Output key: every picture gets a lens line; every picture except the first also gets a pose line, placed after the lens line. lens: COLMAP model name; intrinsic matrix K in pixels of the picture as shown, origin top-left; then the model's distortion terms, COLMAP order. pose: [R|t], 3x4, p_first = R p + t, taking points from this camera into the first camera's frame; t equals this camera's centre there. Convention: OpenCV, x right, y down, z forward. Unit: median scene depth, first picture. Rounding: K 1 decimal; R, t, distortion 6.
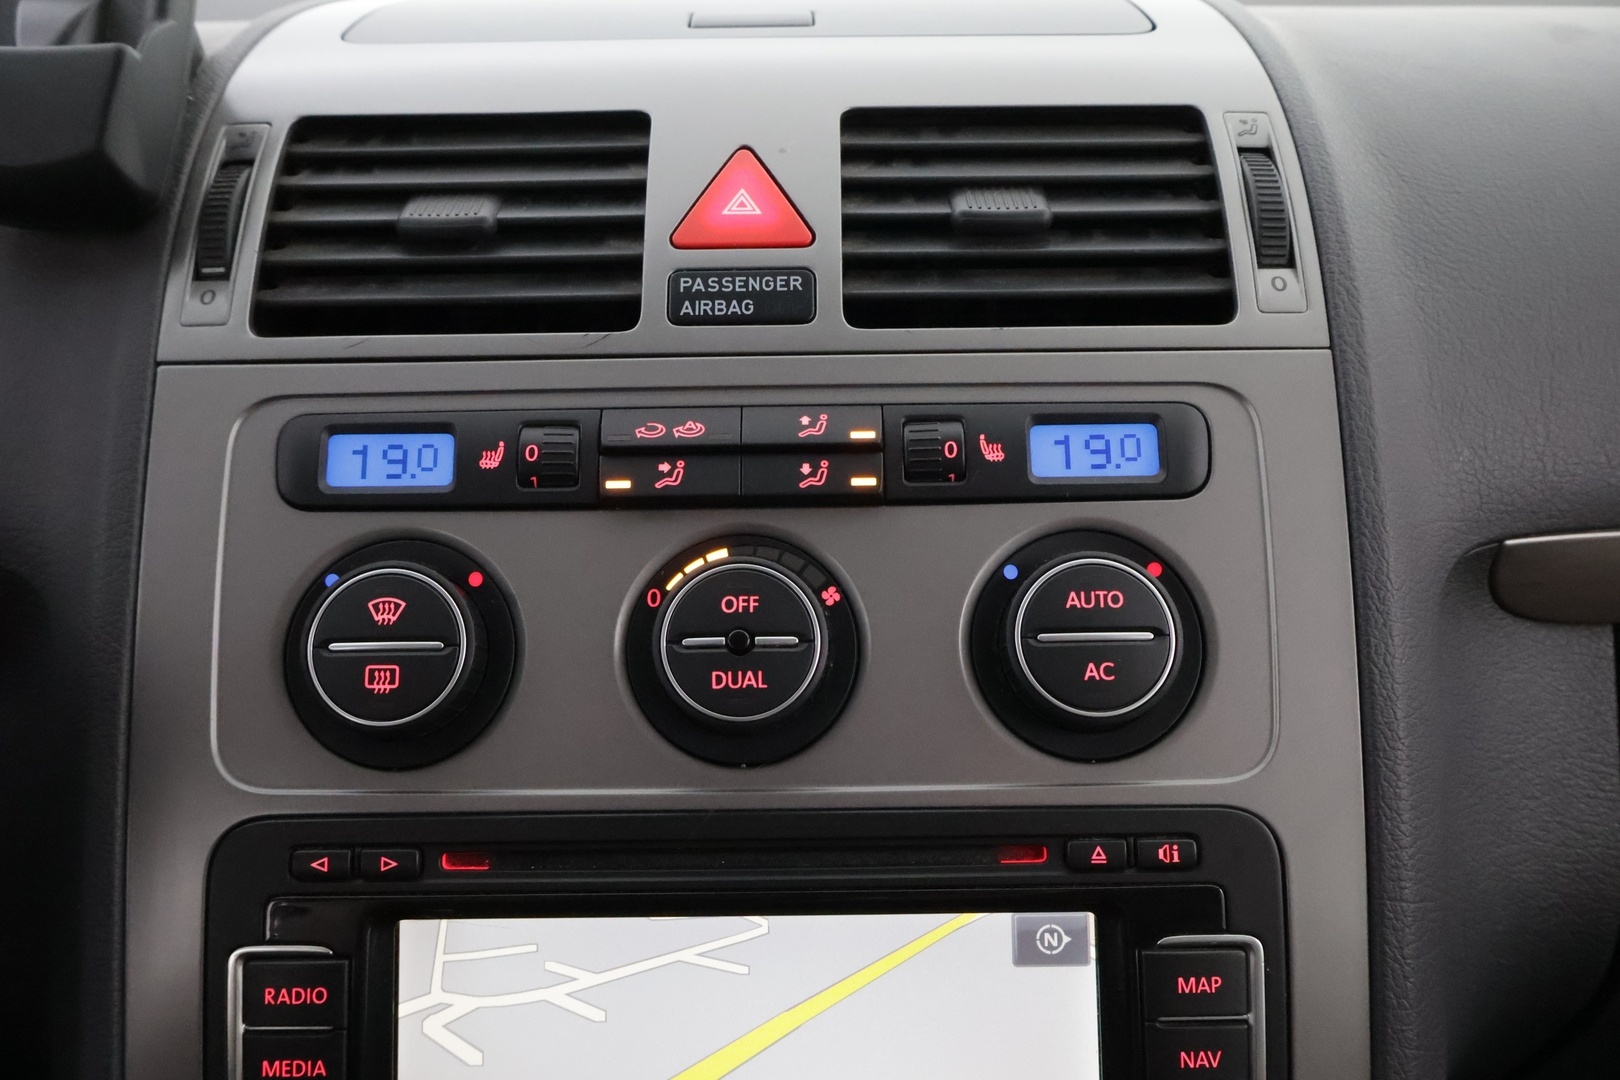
lens RADIAL K [[1358.8, 0, 810.6], [0, 1358.8, 539.7], [0, 0, 1]] dist [-0.008875, -0.004577]
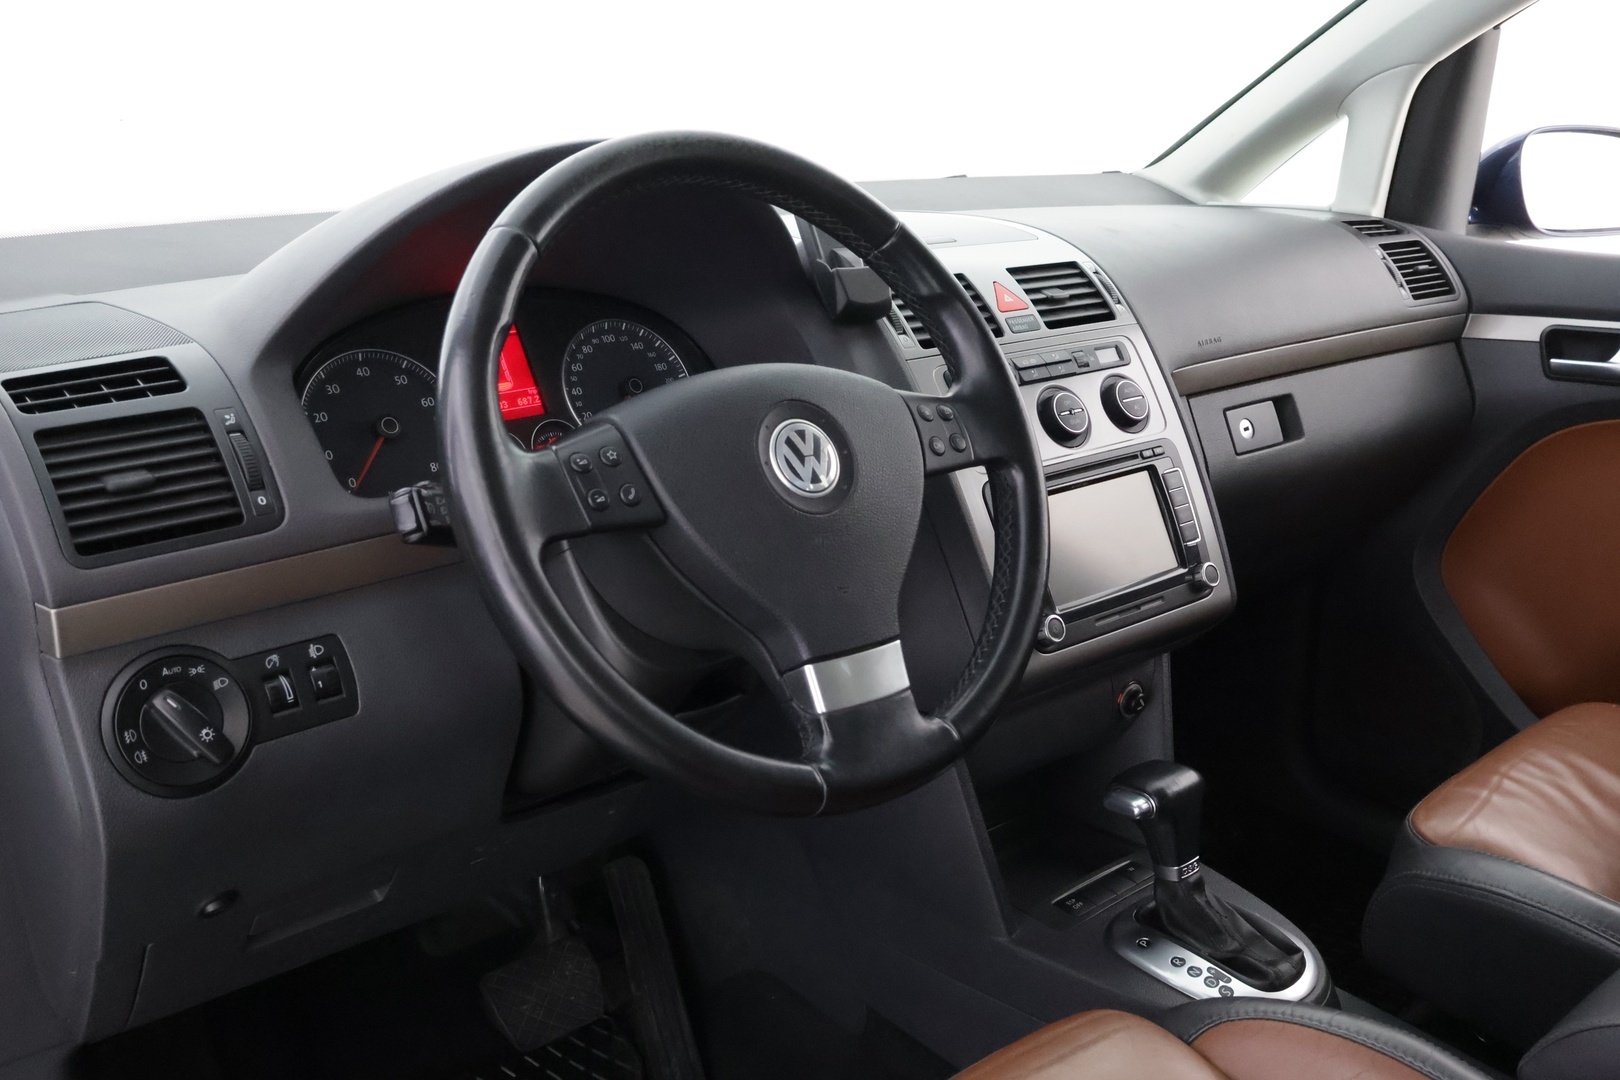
lens RADIAL K [[1476.9, 0, 842.2], [0, 1476.9, 545.7], [0, 0, 1]] dist [-0.029709, 0.017598]
pose [[0.757115, -0.181826, 0.627468, -3.041998], [0.230037, 0.973172, 0.004436, 0.260282], [-0.611441, 0.140983, 0.778630, -1.652380]]
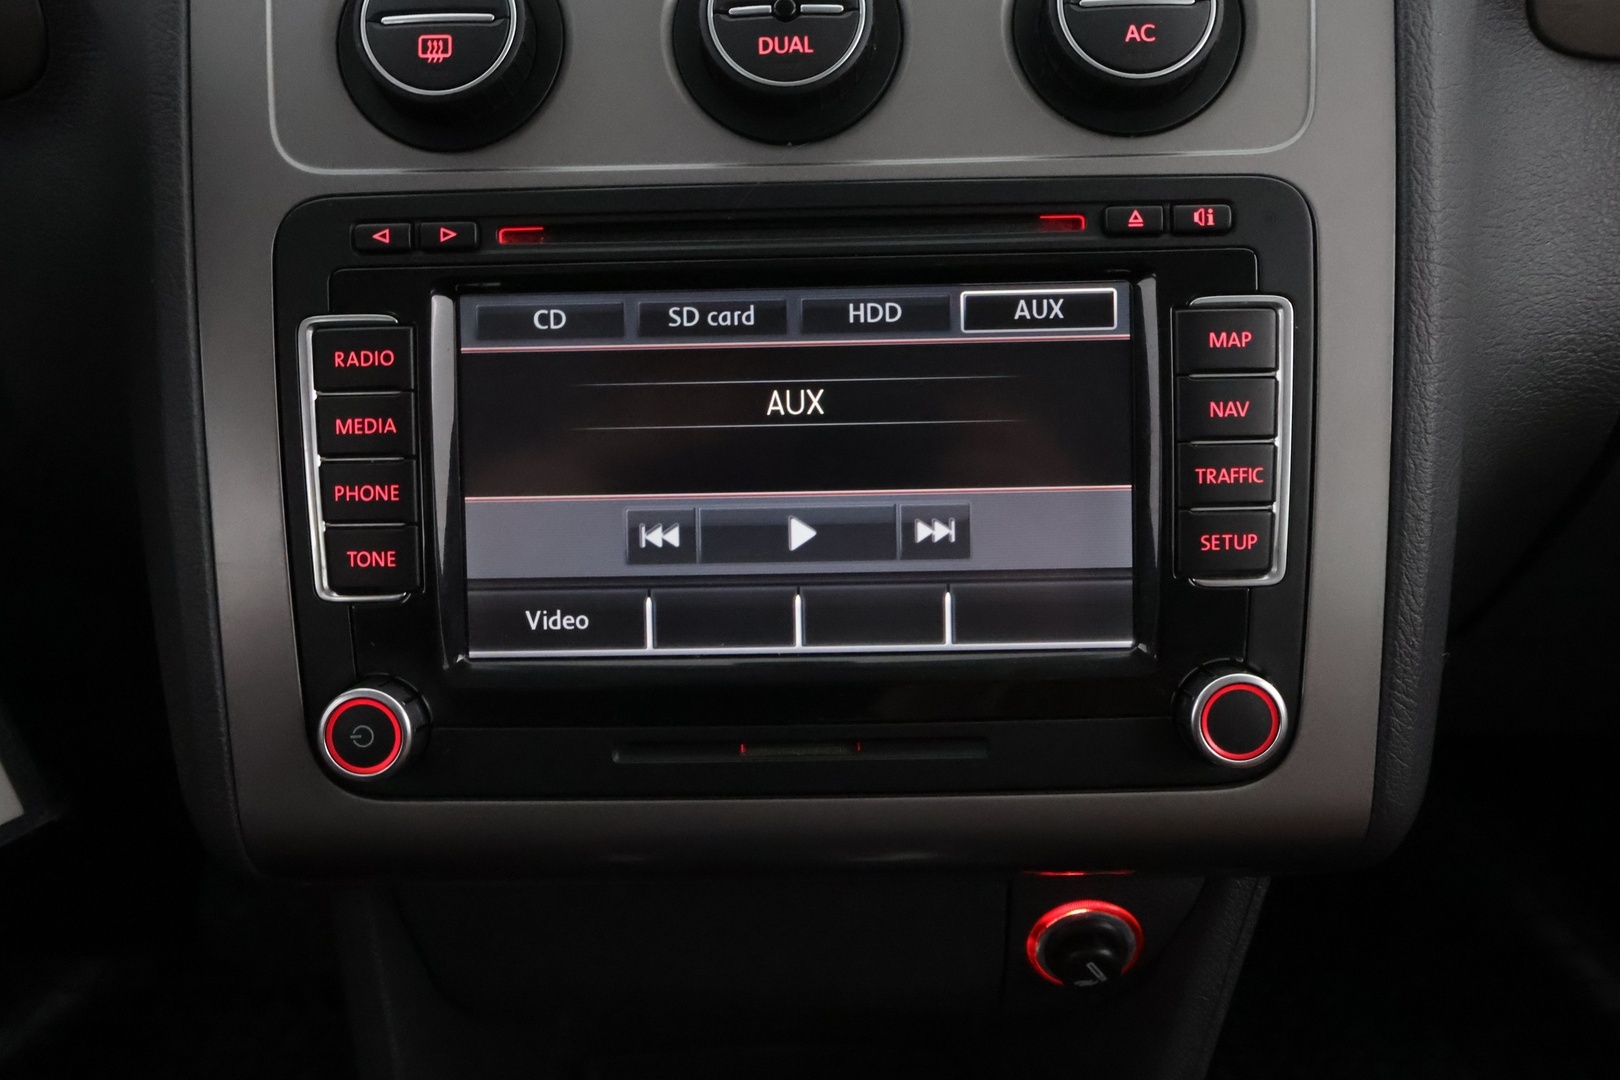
lens RADIAL K [[1358.8, 0, 807.4], [0, 1358.8, 543.8], [0, 0, 1]] dist [-0.008875, -0.004577]
pose [[0.999954, -0.004018, -0.008754, -0.028155], [0.005071, 0.992293, 0.123807, 0.339272], [0.008189, -0.123846, 0.992268, -0.053272]]
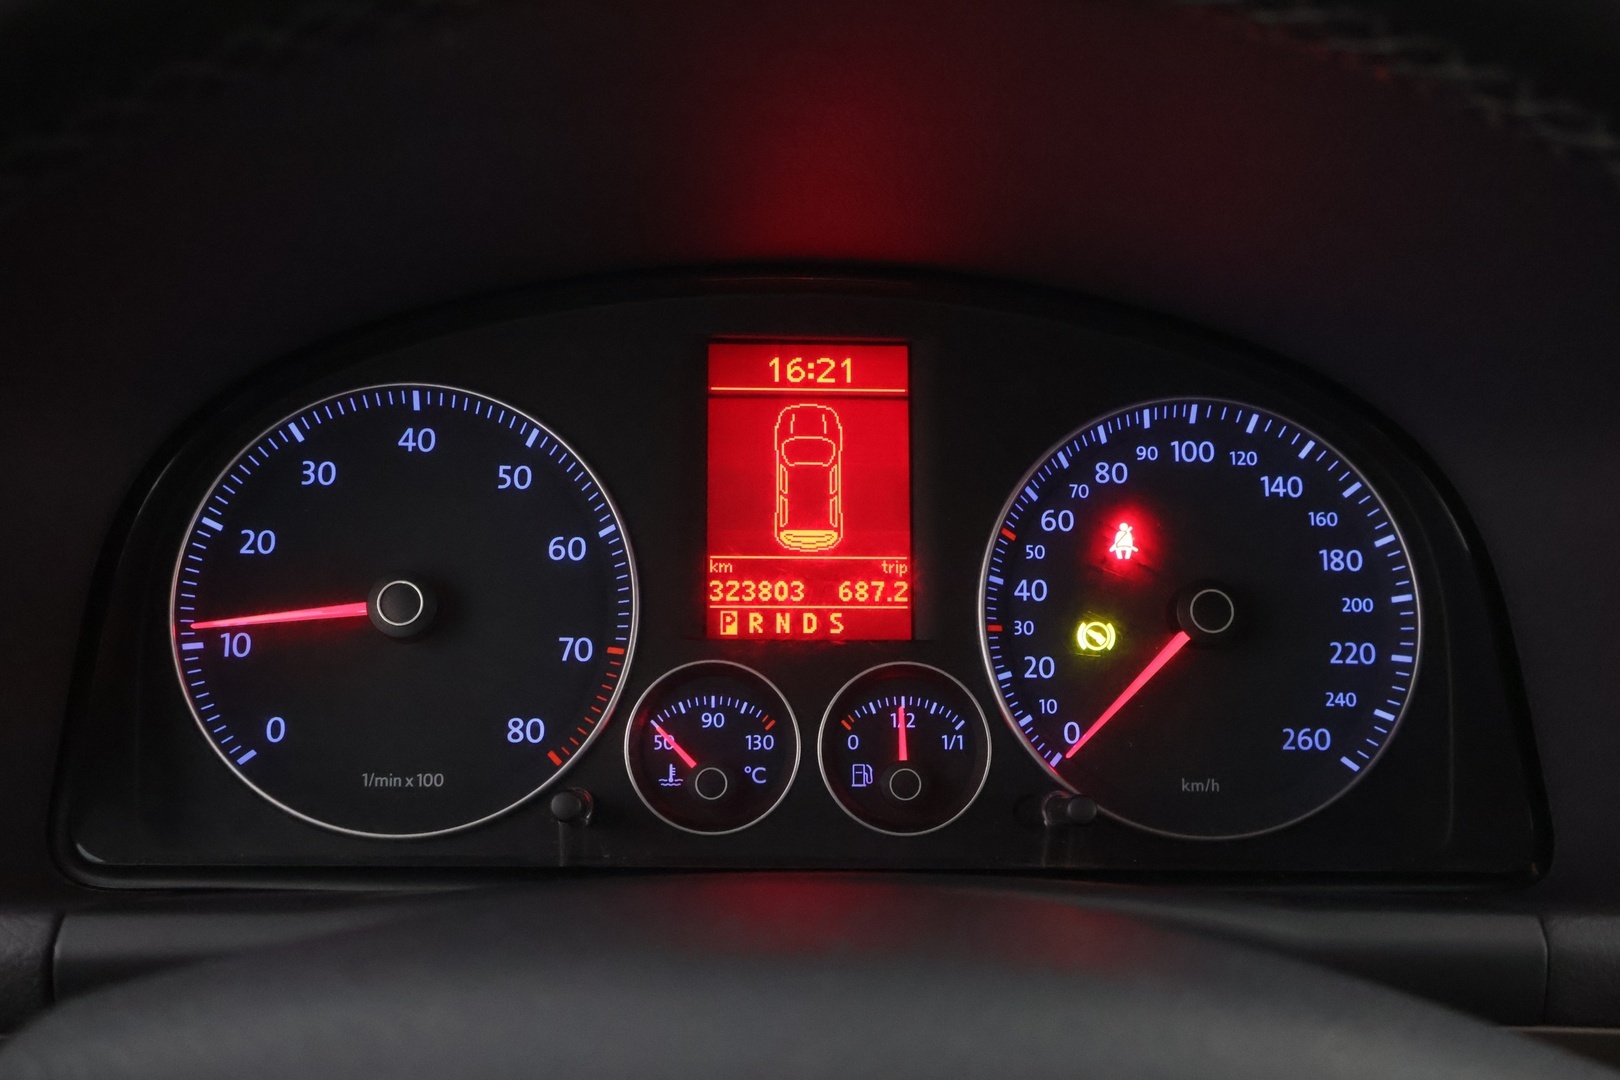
lens RADIAL K [[1867.3, 0, 809.3], [0, 1867.3, 535.3], [0, 0, 1]] dist [0.020675, 0.000000]
pose [[0.999150, 0.040159, 0.009268, -1.398532], [-0.039824, 0.998632, -0.033894, -0.227854], [-0.010616, 0.033496, 0.999382, -0.078445]]
